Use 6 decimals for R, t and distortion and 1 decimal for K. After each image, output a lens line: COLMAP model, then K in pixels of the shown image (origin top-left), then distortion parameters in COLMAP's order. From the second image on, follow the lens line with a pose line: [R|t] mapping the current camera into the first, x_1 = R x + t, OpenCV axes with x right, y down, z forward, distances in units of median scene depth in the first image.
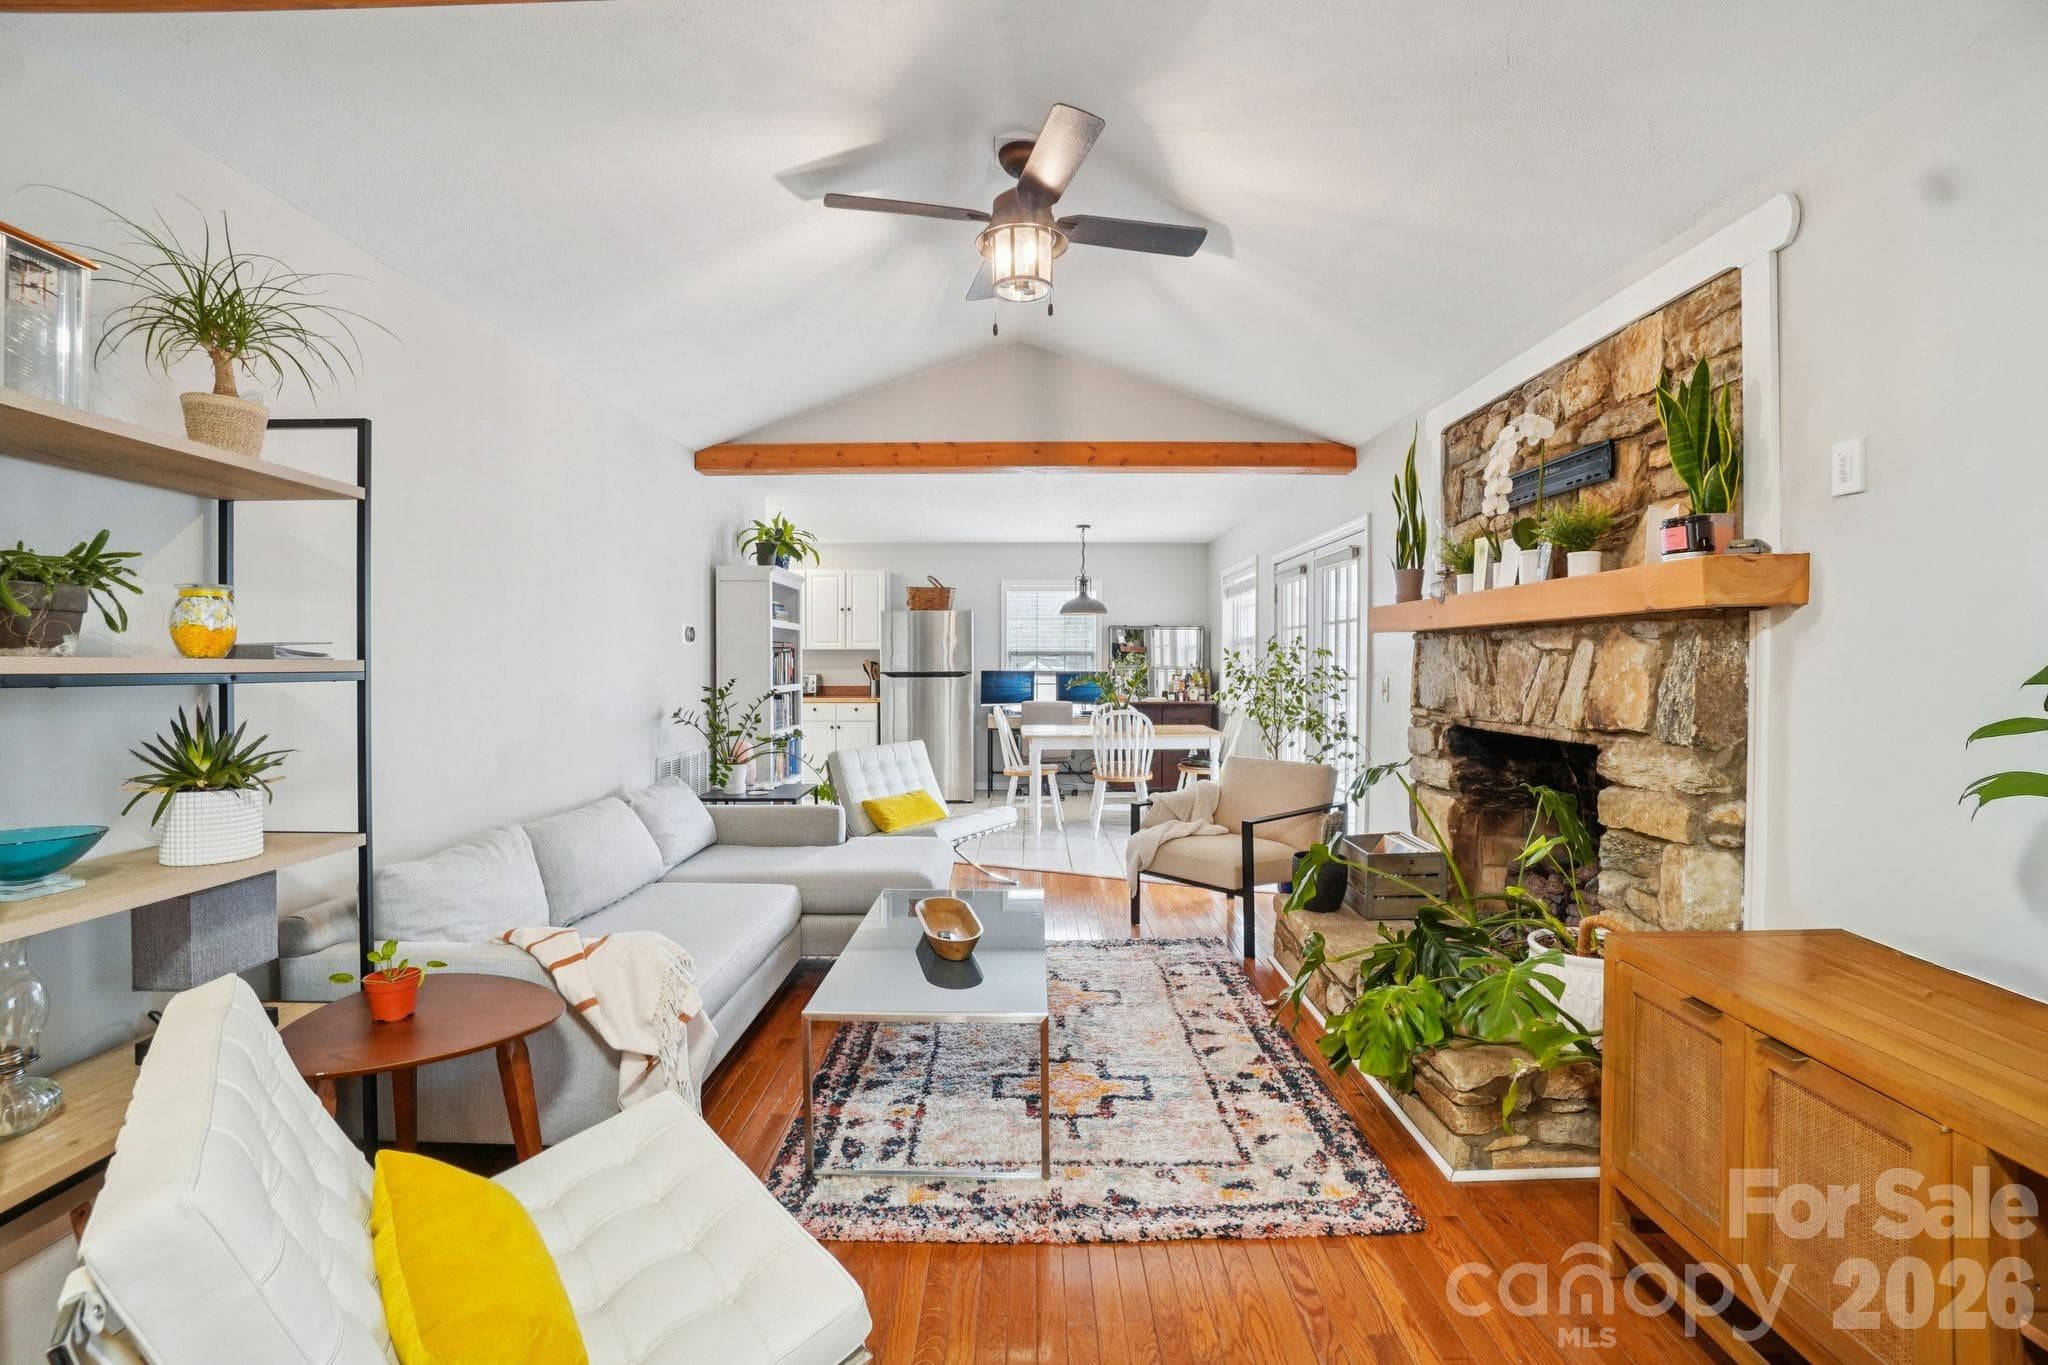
lens RADIAL K [[911.3, 0, 1017.2], [0, 911.3, 679.4], [0, 0, 1]] dist [-0.073780, 0.027014]
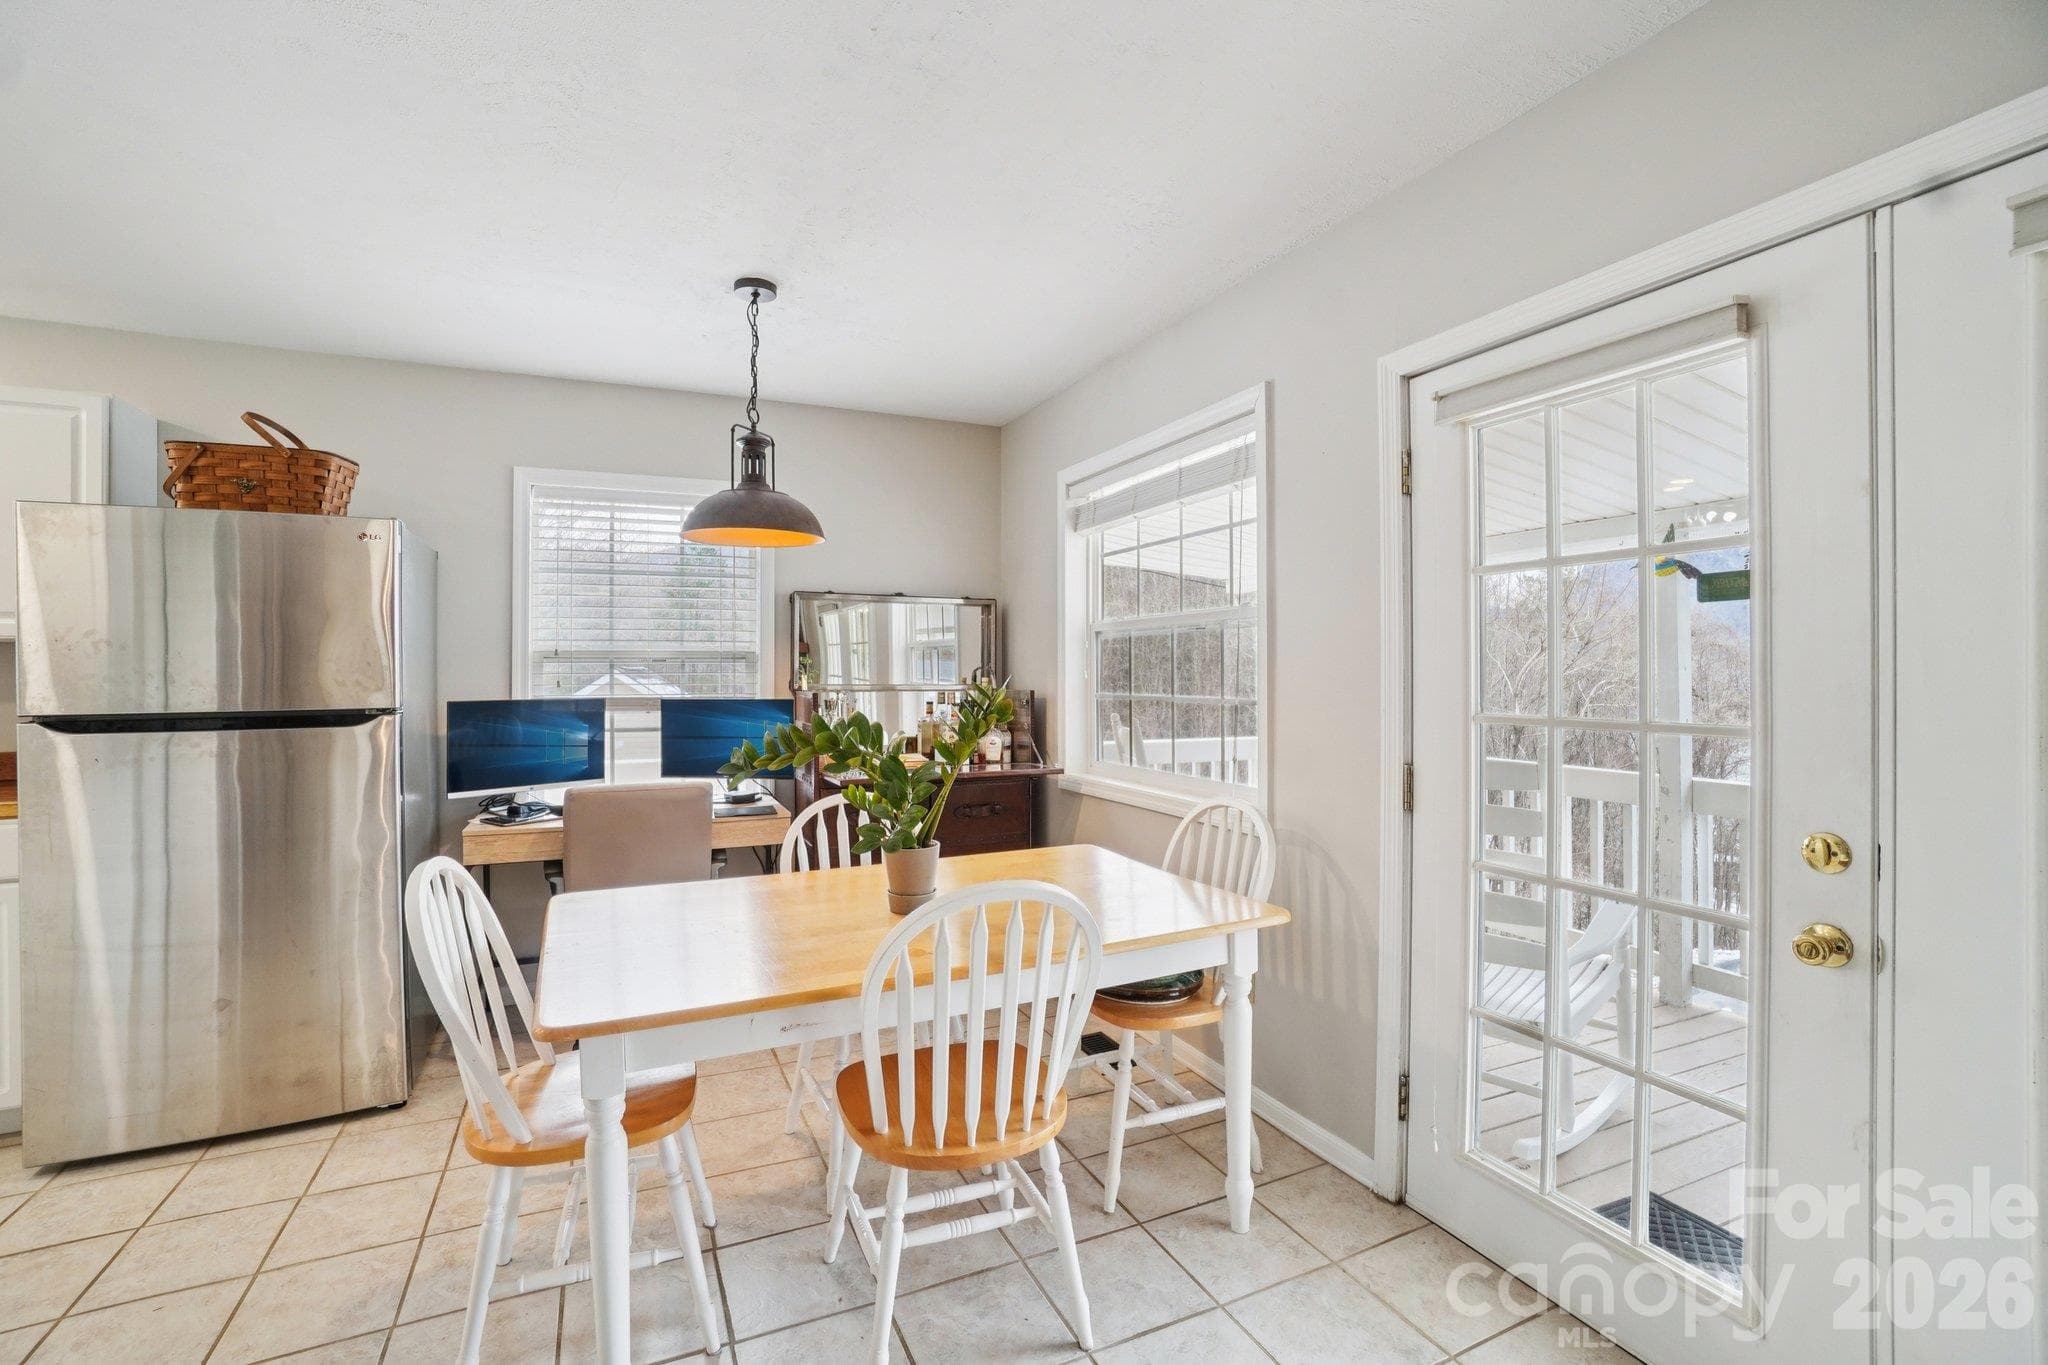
lens RADIAL K [[911.3, 0, 1017.2], [0, 911.3, 679.4], [0, 0, 1]] dist [-0.073780, 0.027014]
pose [[0.903004, -0.005678, 0.429596, 0.043425], [0.012602, 0.999832, -0.013275, -0.034636], [-0.429448, 0.017401, 0.902924, 1.836256]]
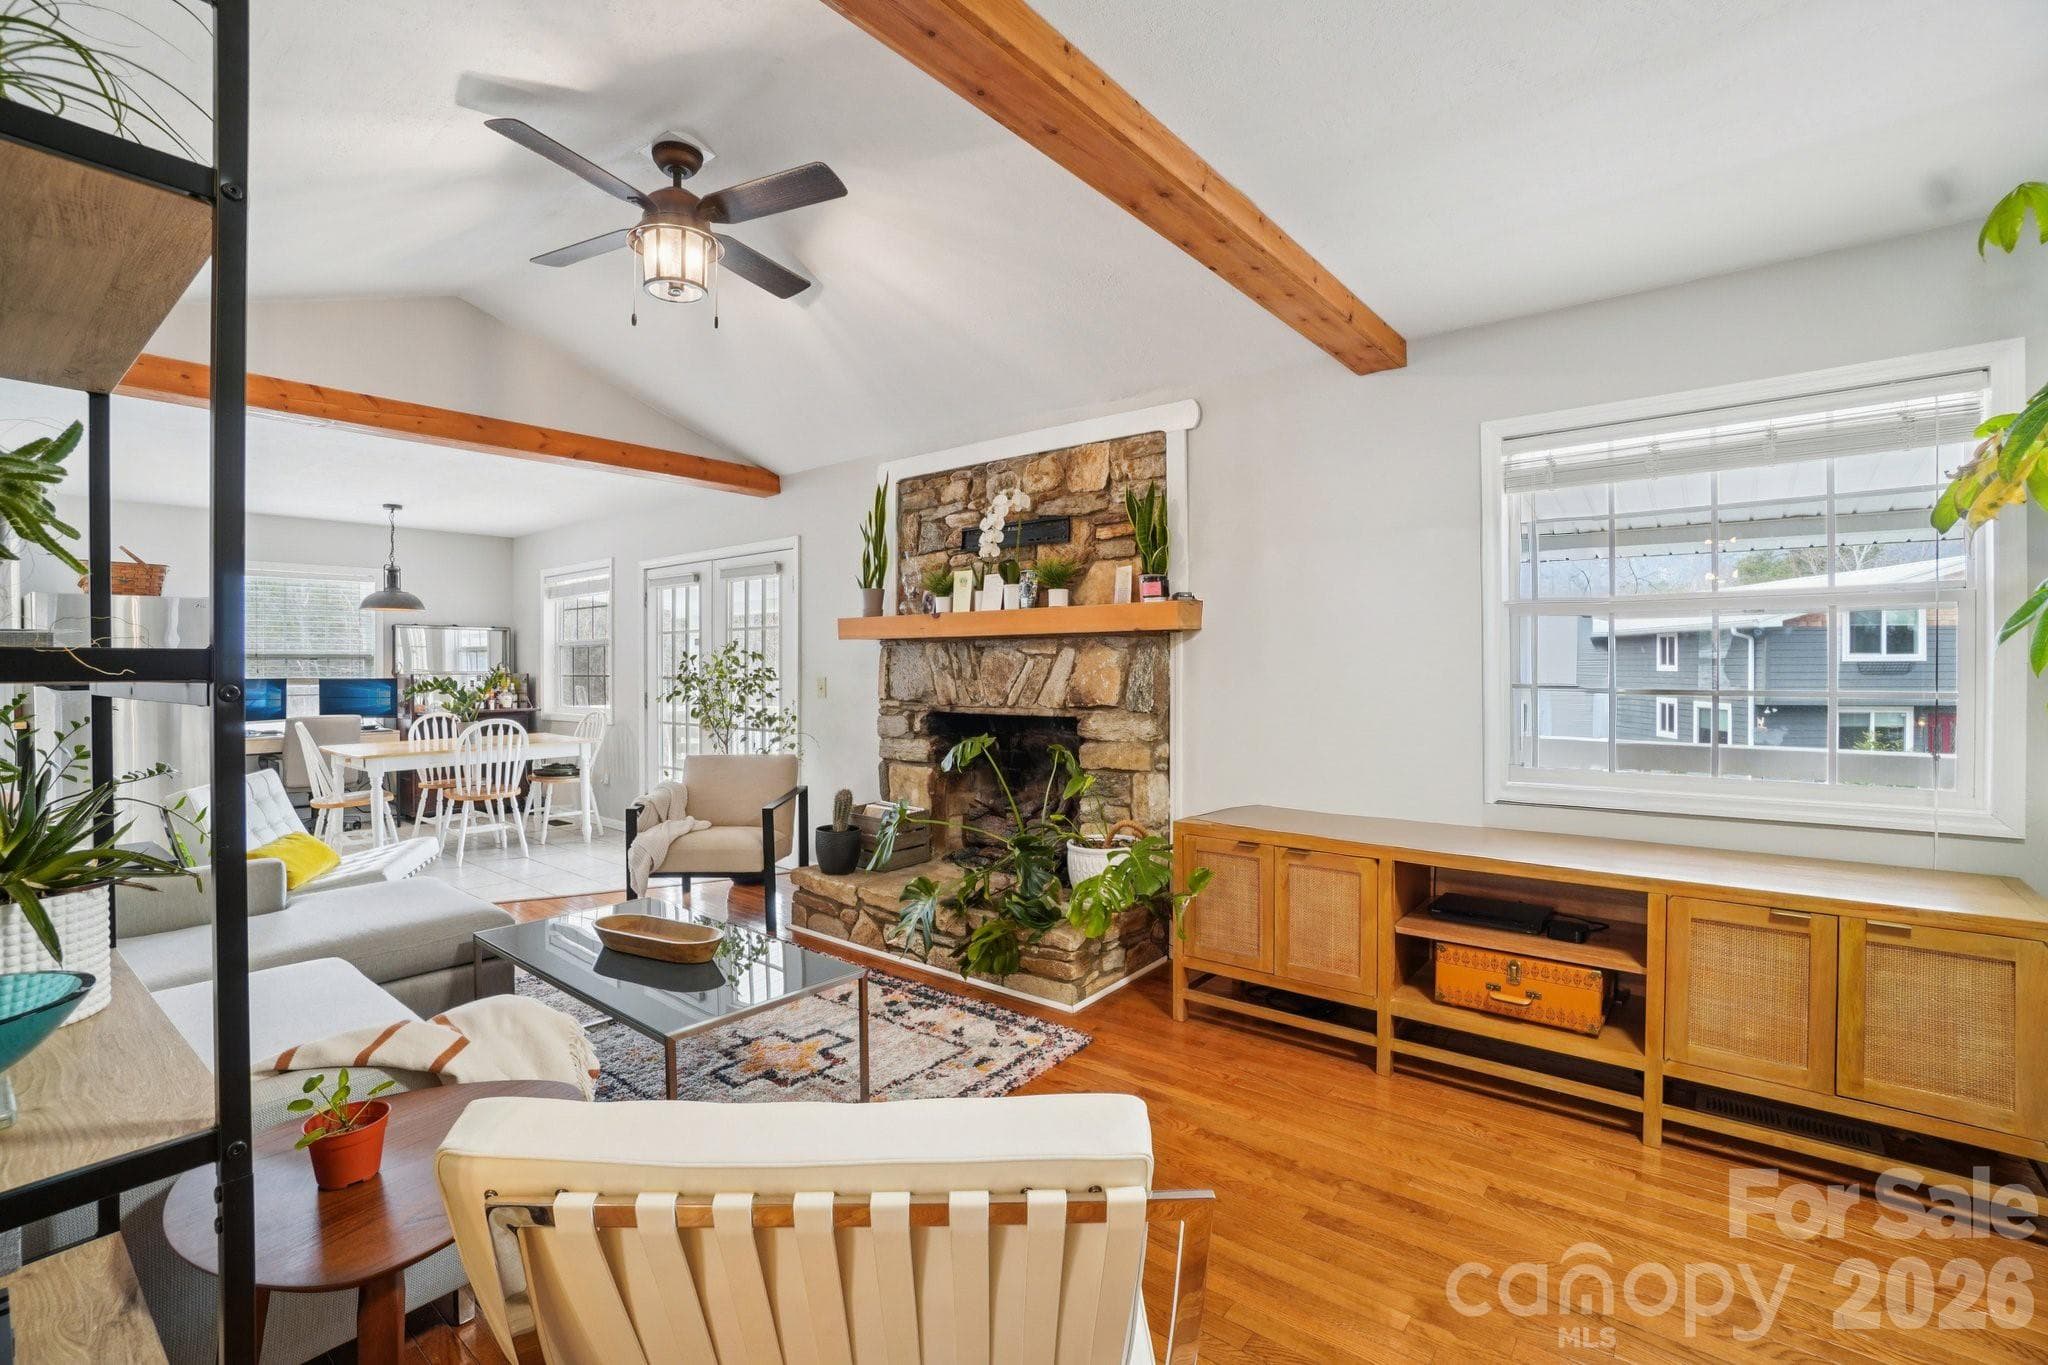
lens RADIAL K [[911.3, 0, 1017.2], [0, 911.3, 679.4], [0, 0, 1]] dist [-0.073780, 0.027014]
pose [[0.615920, -0.015131, 0.787664, -0.613487], [0.018899, 0.999812, 0.004428, 0.000705], [-0.787582, 0.012159, 0.616090, 0.109004]]
